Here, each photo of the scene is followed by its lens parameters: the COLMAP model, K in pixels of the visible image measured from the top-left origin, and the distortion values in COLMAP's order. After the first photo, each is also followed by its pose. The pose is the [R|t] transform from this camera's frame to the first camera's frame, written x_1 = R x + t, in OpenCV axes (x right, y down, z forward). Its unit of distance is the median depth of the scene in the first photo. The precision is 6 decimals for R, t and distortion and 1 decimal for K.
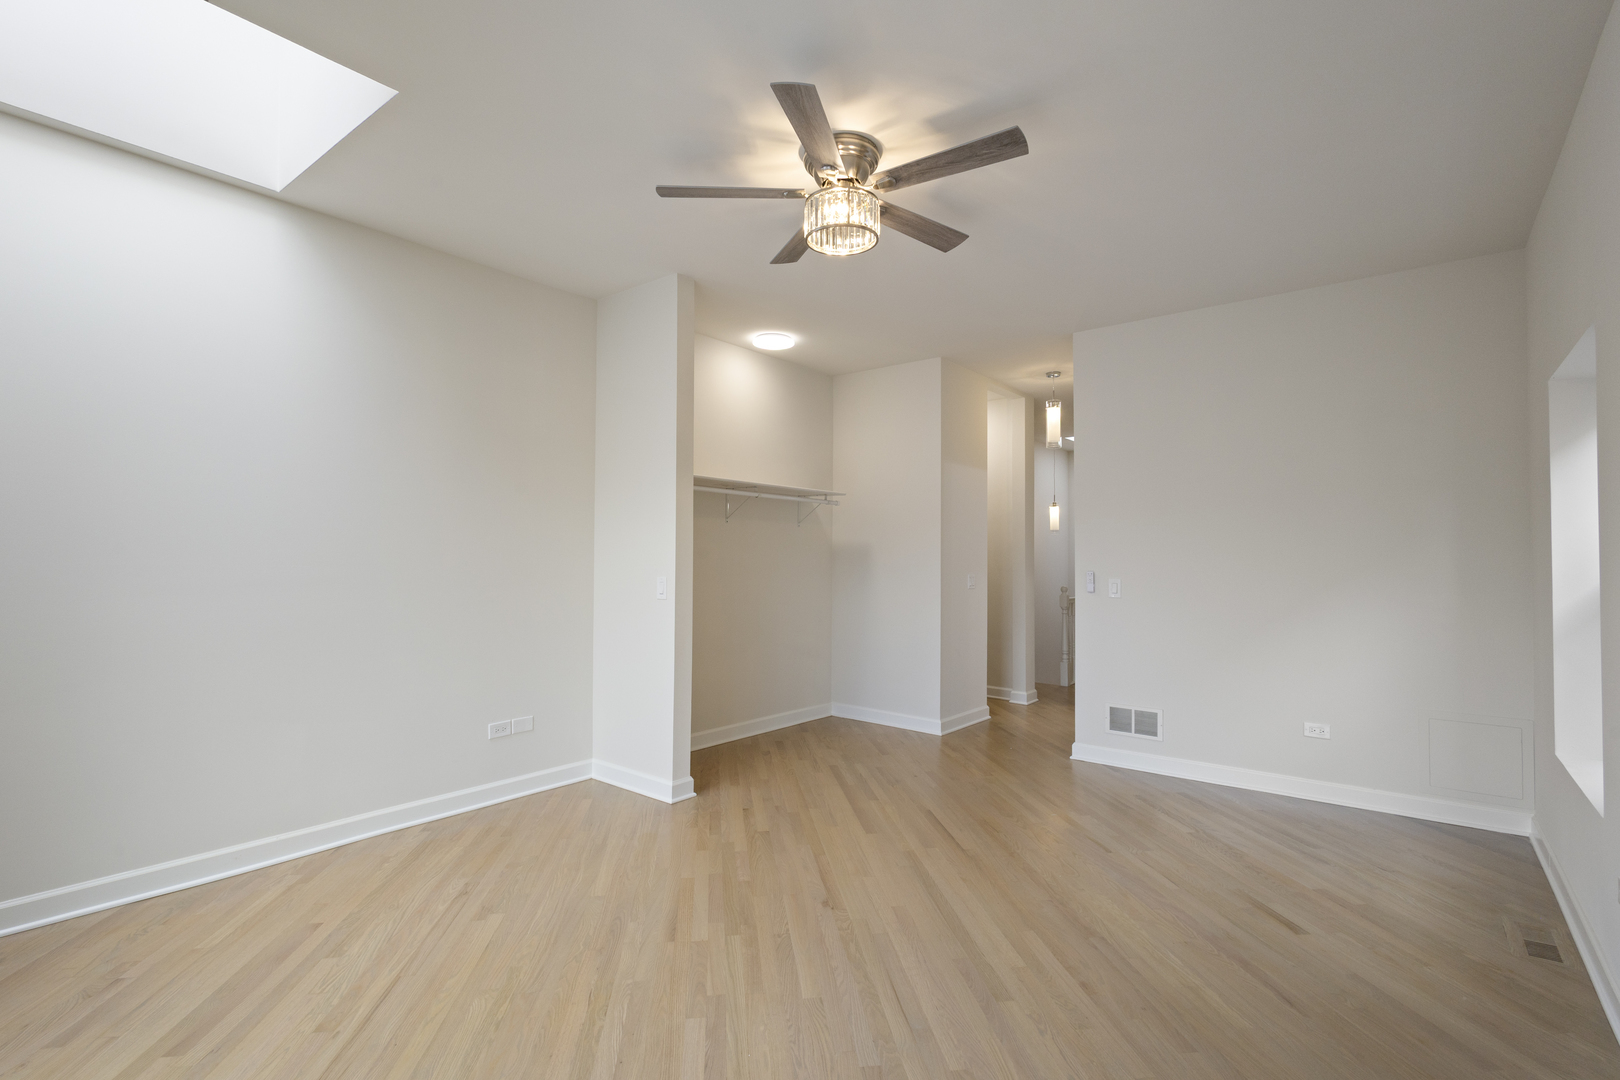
lens RADIAL K [[738.8, 0, 806.1], [0, 738.8, 548.7], [0, 0, 1]] dist [0.004228, 0.000138]
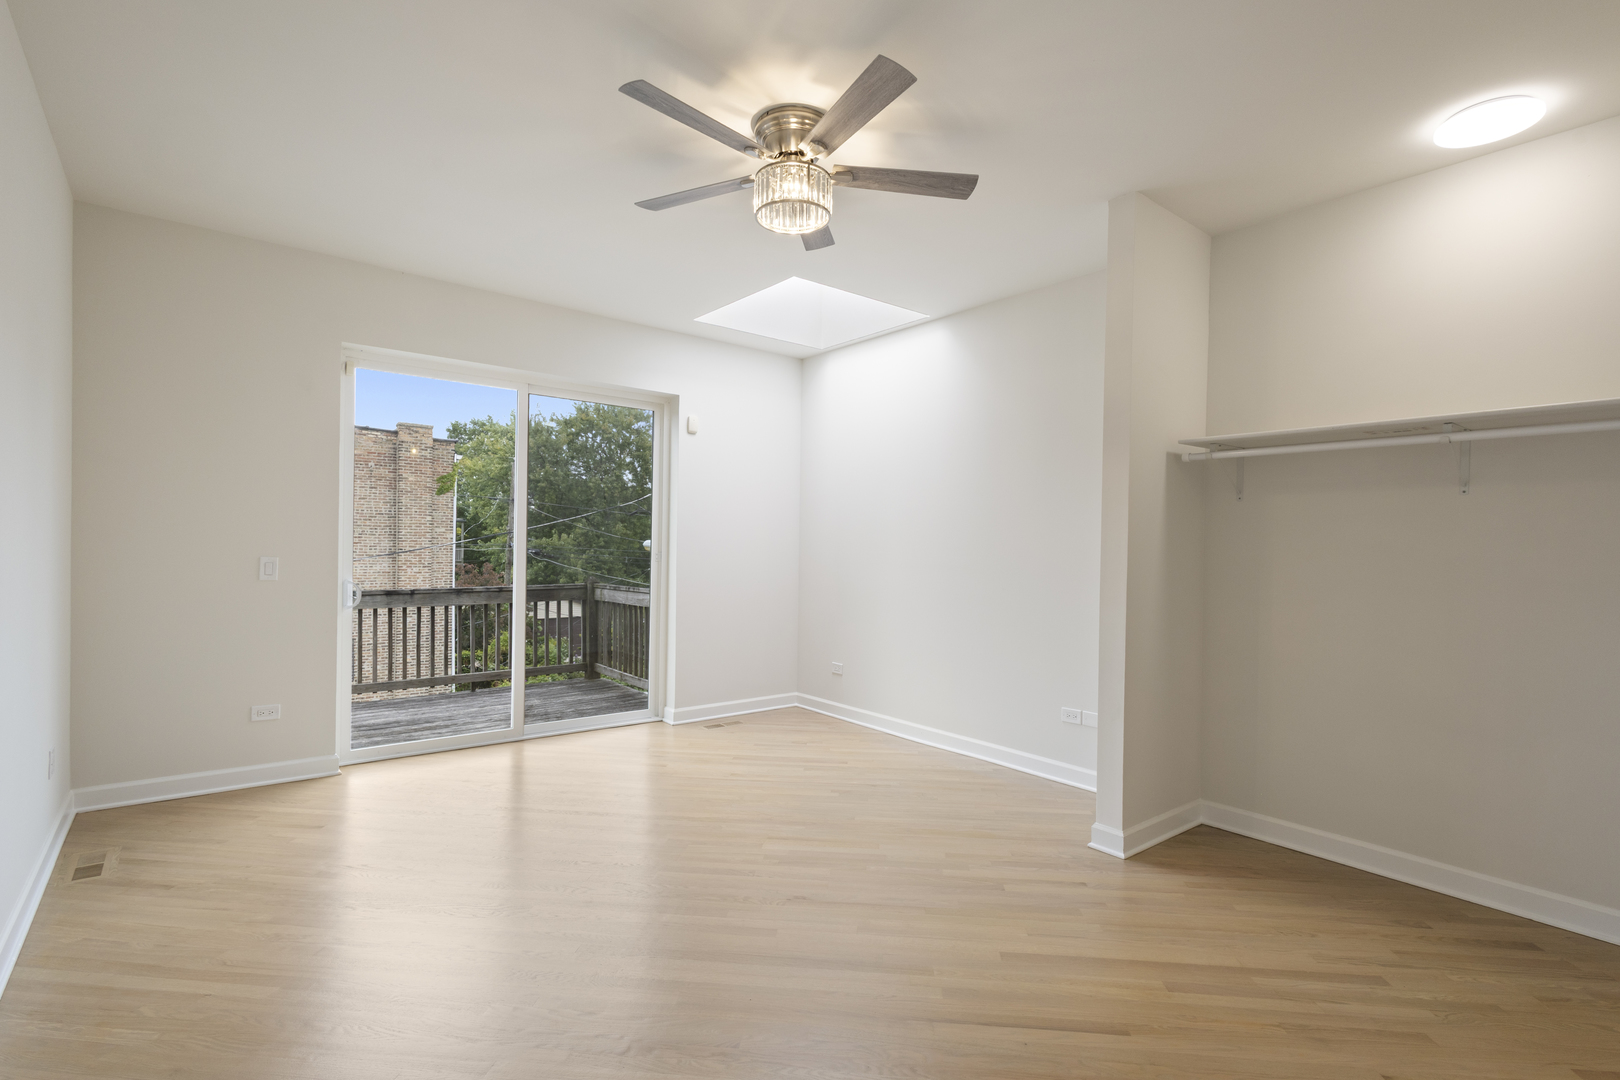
lens RADIAL K [[738.8, 0, 806.1], [0, 738.8, 548.7], [0, 0, 1]] dist [0.004228, 0.000138]
pose [[-0.197321, -0.006433, -0.980318, 0.788781], [-0.009414, 0.999945, -0.004667, 0.018754], [0.980294, 0.008308, -0.197371, 0.957443]]
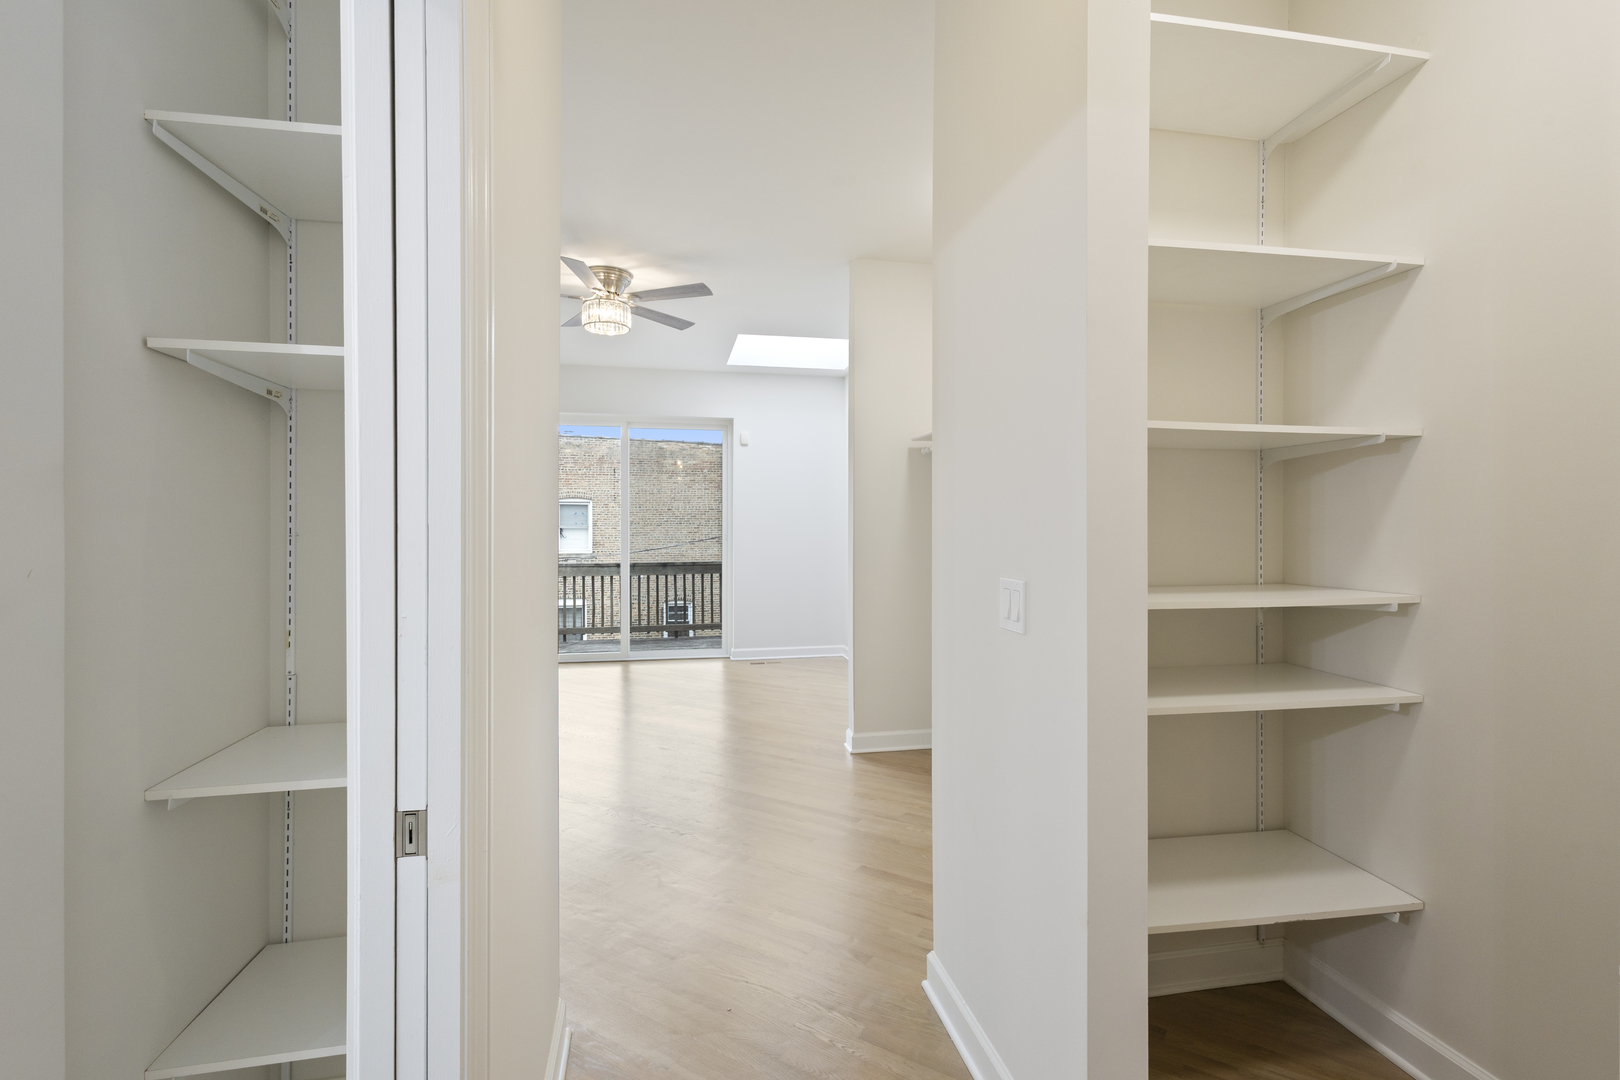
lens RADIAL K [[737.2, 0, 810.0], [0, 737.2, 540.0], [0, 0, 1]] dist [0.001166, 0.000028]
pose [[-0.639514, 0.006228, -0.768754, 0.800299], [0.005366, 0.999979, 0.003636, 0.031847], [0.768761, -0.001800, -0.639534, 1.825321]]
